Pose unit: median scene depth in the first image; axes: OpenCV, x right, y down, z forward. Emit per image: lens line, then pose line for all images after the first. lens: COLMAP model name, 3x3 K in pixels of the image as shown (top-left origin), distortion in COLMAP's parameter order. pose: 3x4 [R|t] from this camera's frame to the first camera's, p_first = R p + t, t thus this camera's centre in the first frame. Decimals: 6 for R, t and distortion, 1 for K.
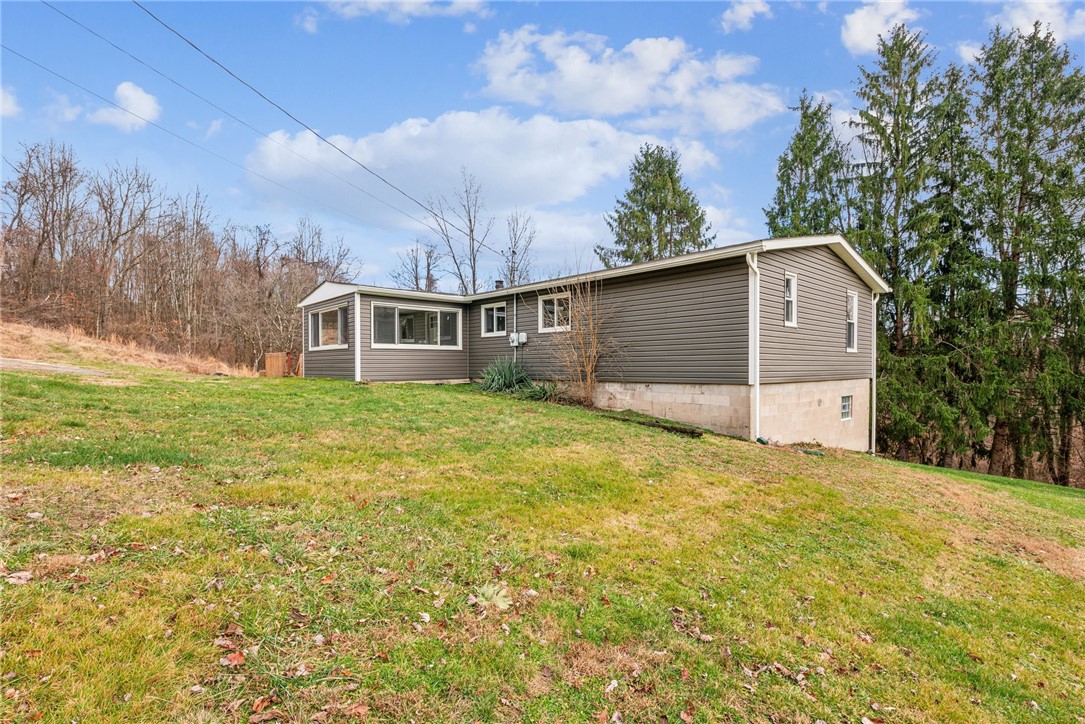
lens RADIAL K [[522.8, 0, 541.9], [0, 522.8, 369.9], [0, 0, 1]] dist [0.005850, -0.000479]
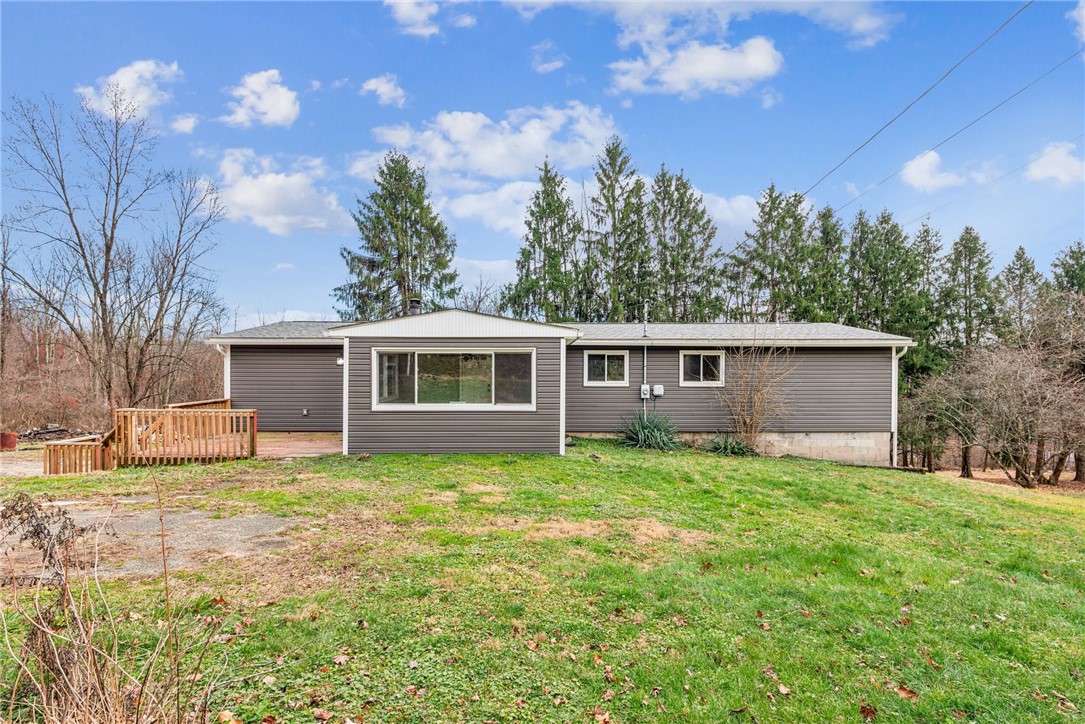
lens RADIAL K [[522.8, 0, 543.1], [0, 522.8, 362.5], [0, 0, 1]] dist [0.005850, -0.000479]
pose [[0.654002, 0.008812, 0.756441, -0.932817], [0.001109, 0.999920, -0.012608, -0.102017], [-0.756492, 0.009085, 0.653940, 0.516852]]
